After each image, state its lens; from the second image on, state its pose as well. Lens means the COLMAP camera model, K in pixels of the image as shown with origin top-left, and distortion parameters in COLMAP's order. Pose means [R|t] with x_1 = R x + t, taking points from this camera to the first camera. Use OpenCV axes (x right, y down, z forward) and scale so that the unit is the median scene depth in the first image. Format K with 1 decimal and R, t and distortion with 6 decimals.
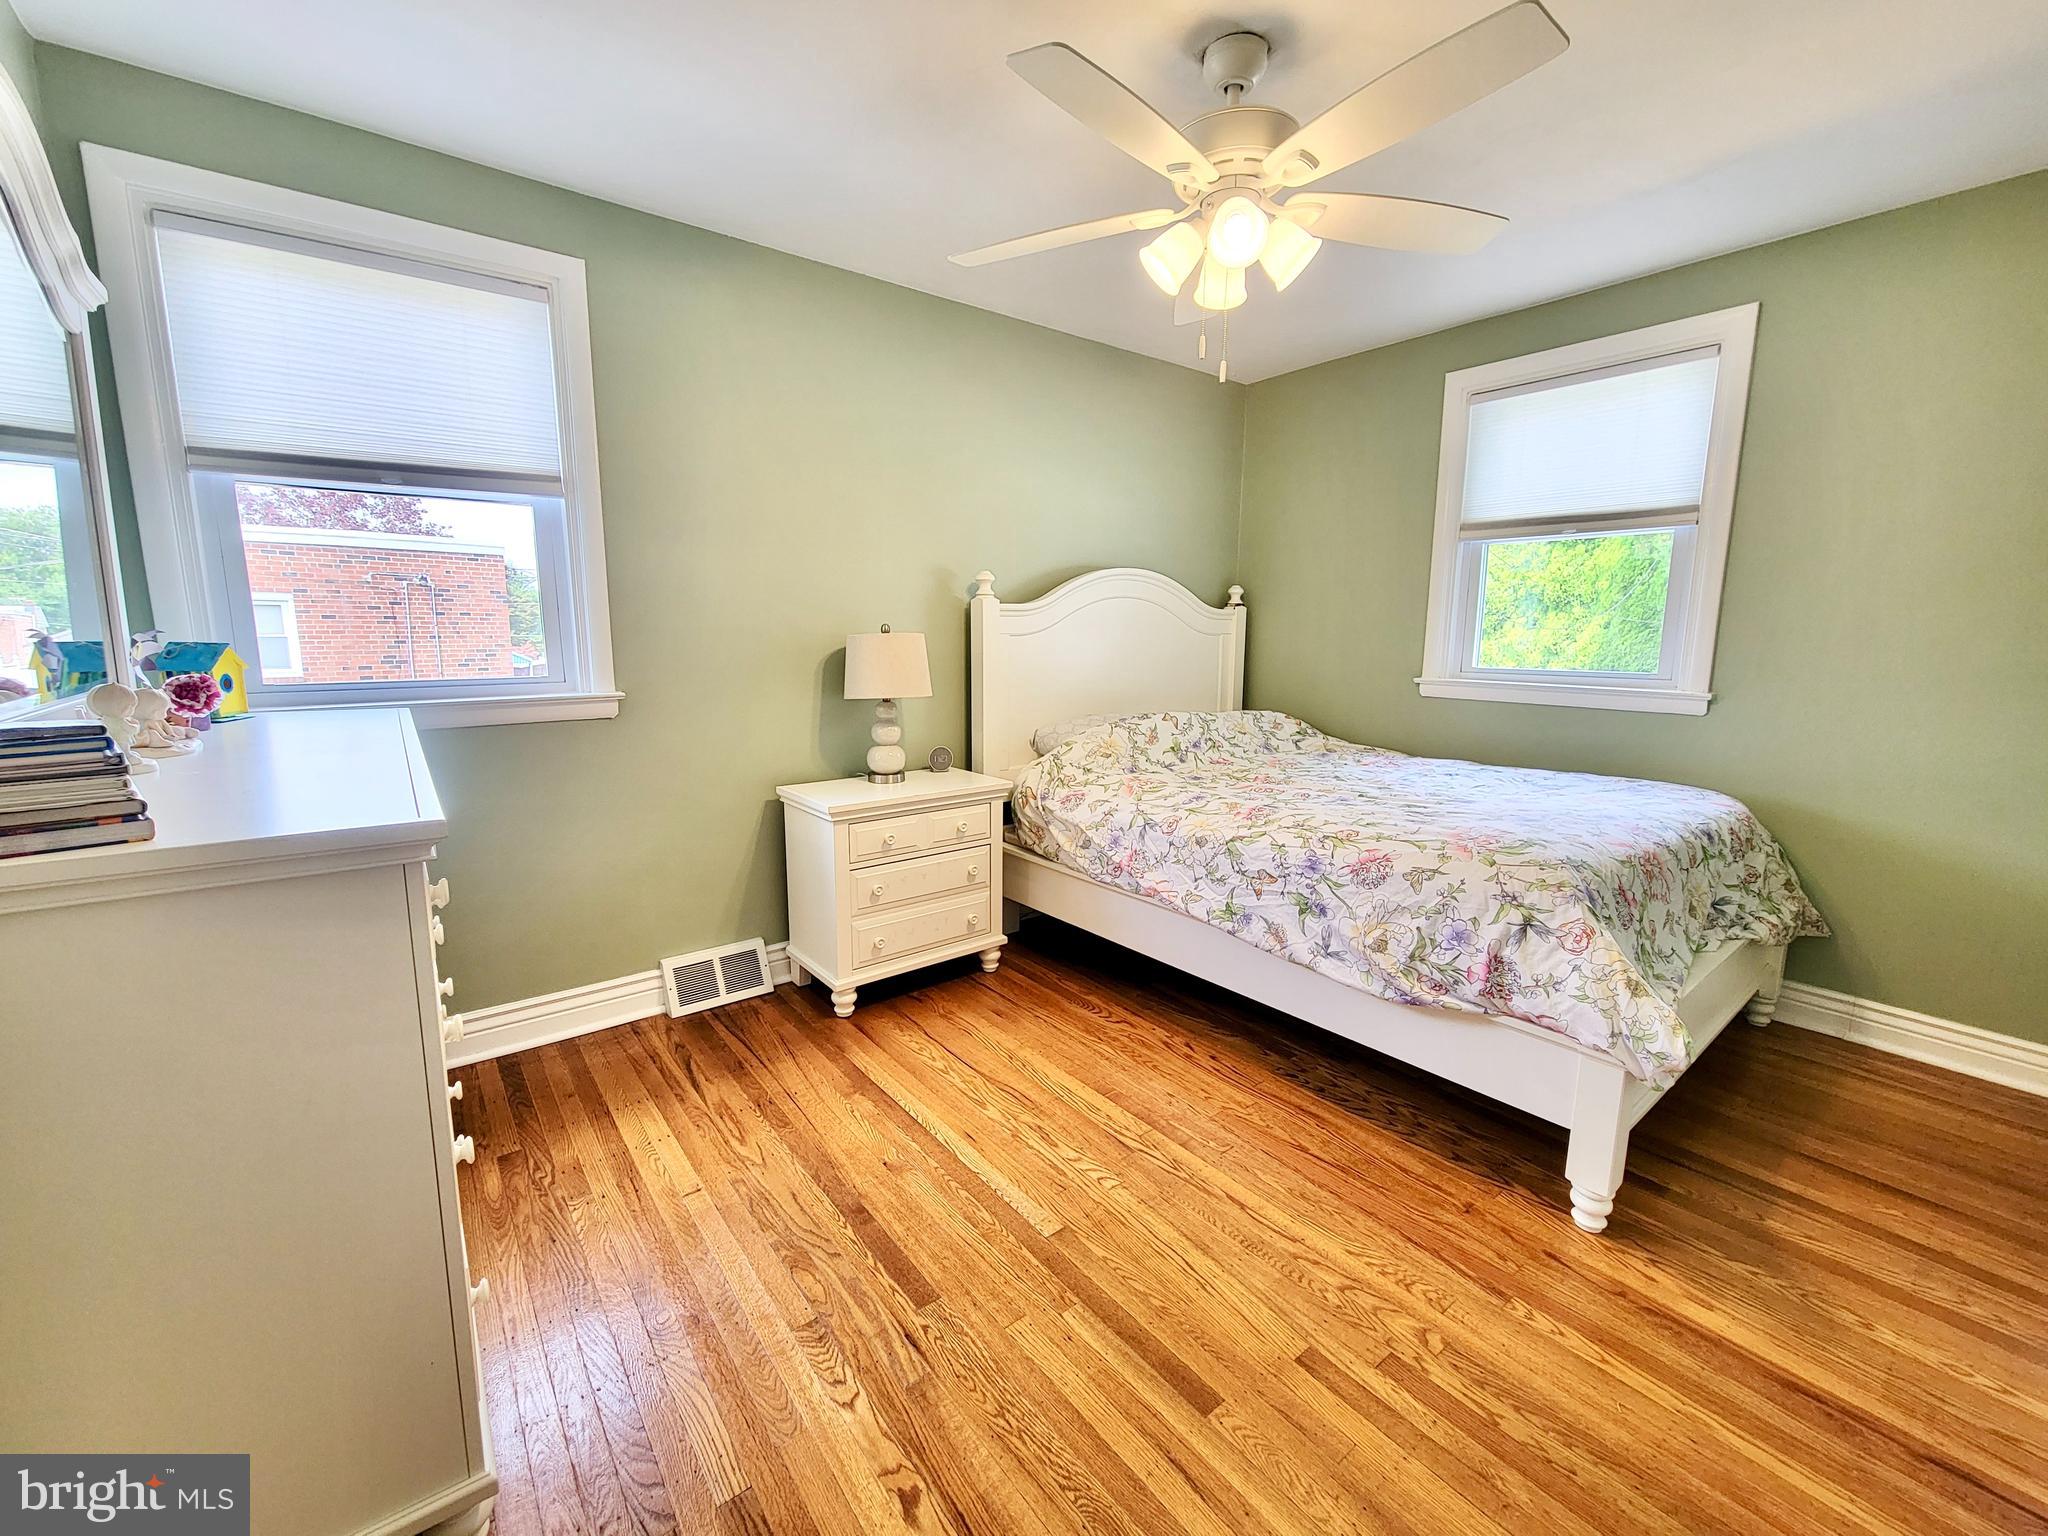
lens RADIAL K [[839.7, 0, 1031.7], [0, 839.7, 761.5], [0, 0, 1]] dist [-0.001764, 0.000371]
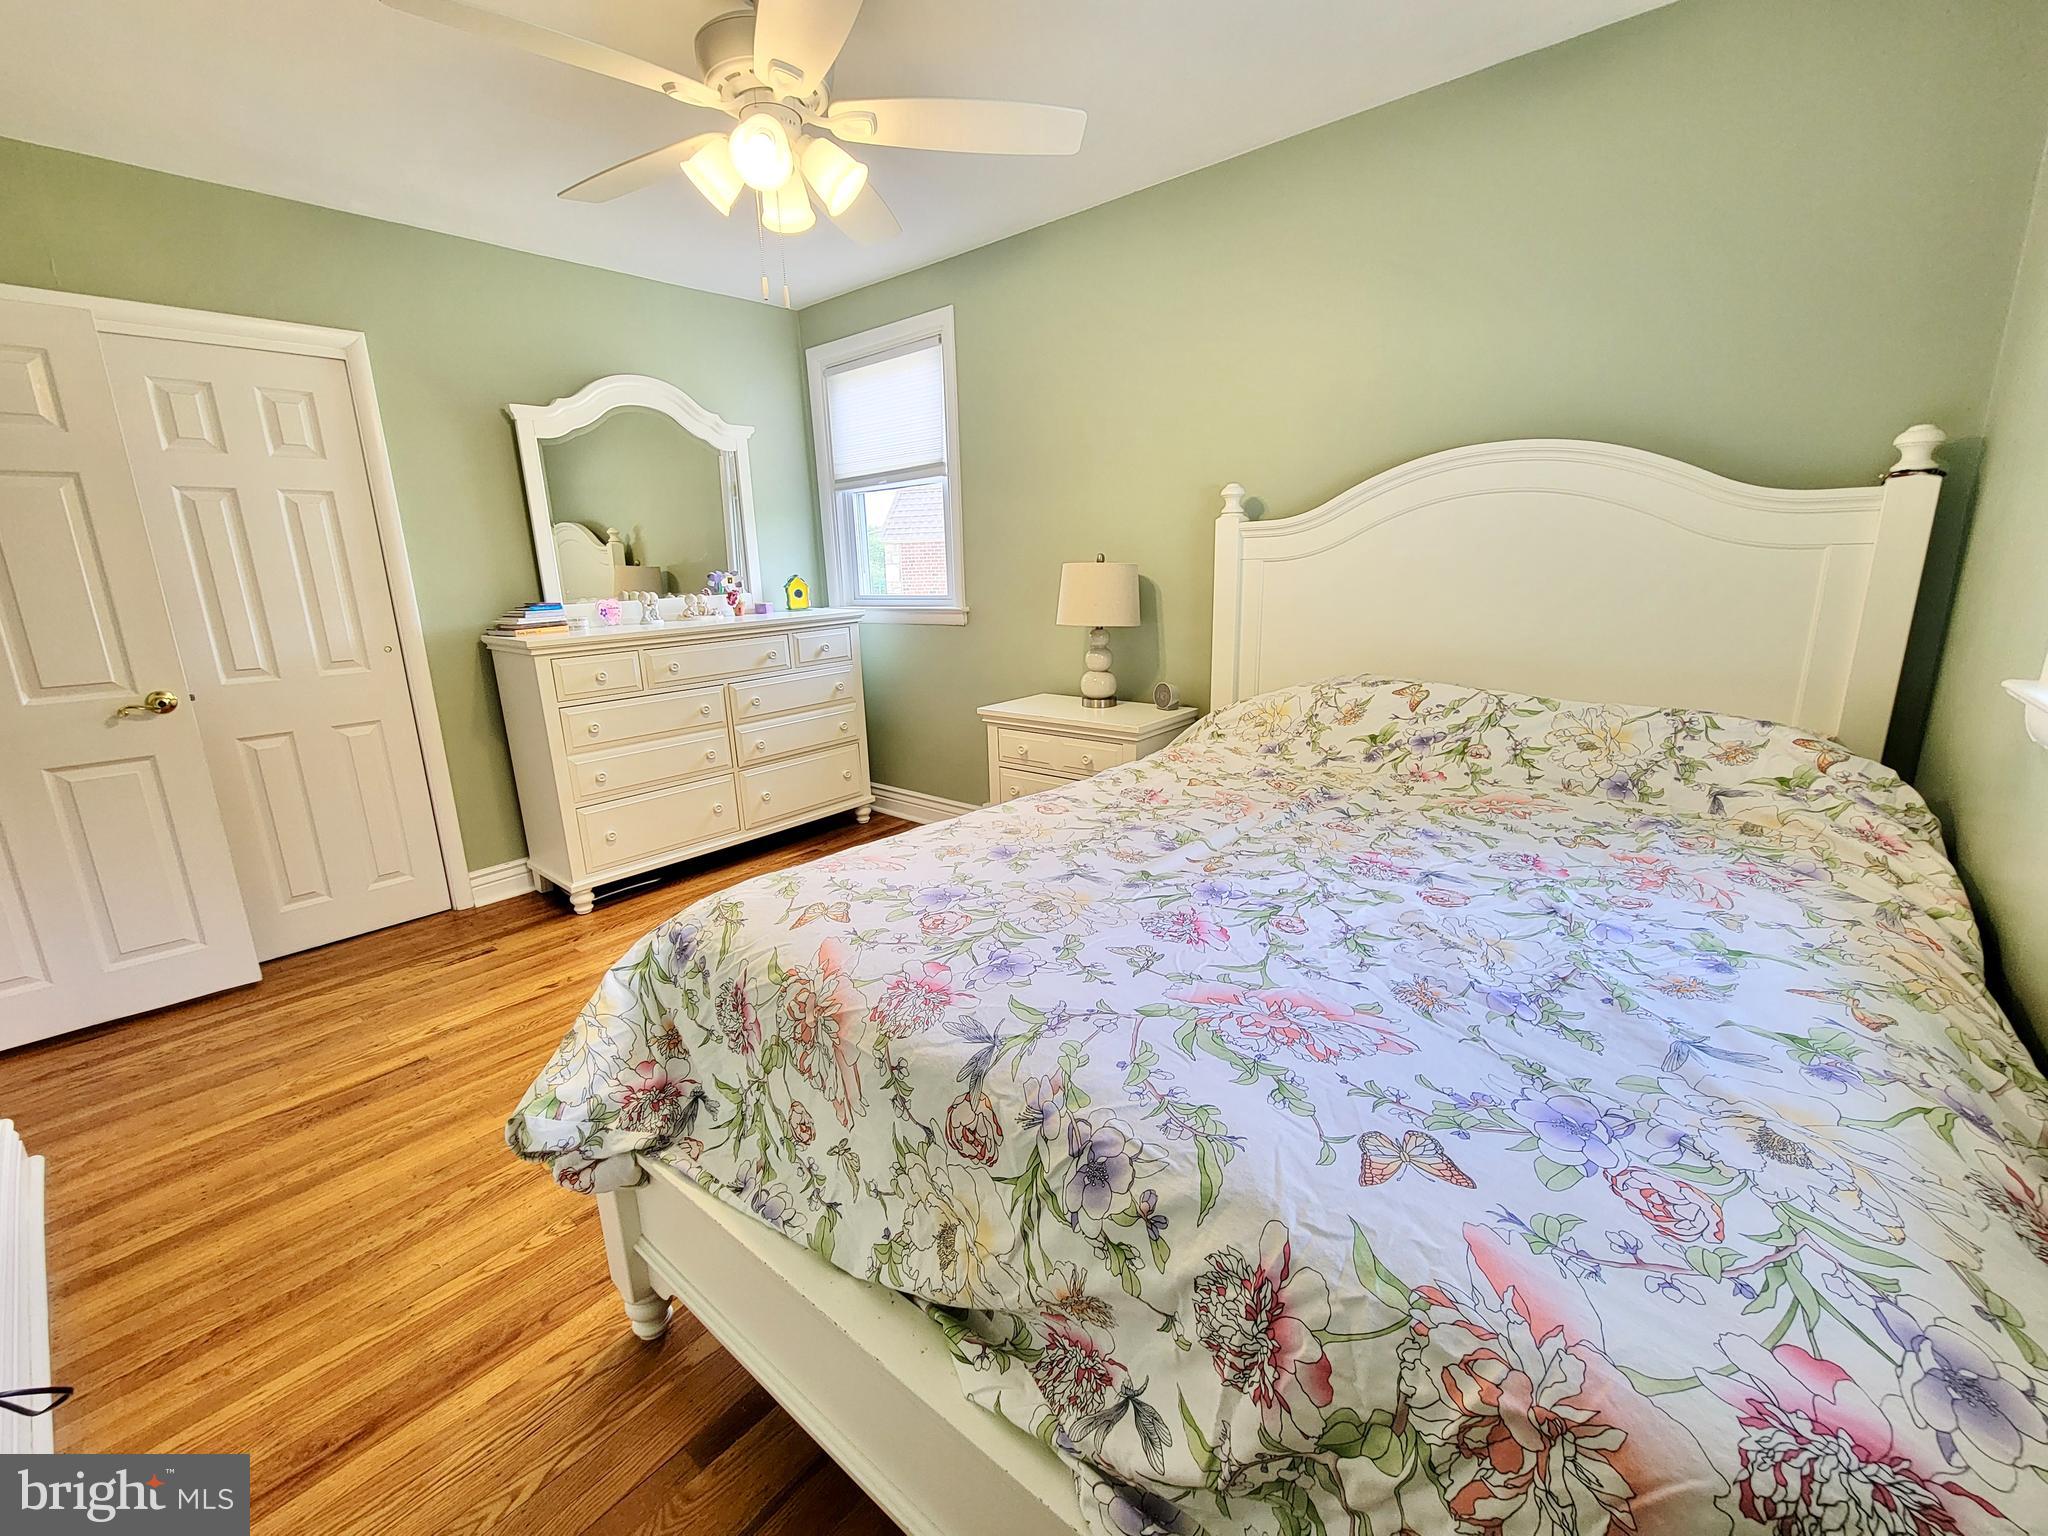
lens RADIAL K [[839.7, 0, 1026.8], [0, 839.7, 766.8], [0, 0, 1]] dist [-0.001764, 0.000371]
pose [[0.202349, 0.225069, -0.953100, 1.162281], [-0.122068, 0.971439, 0.203484, -0.146095], [0.971676, 0.075168, 0.224043, 0.949632]]
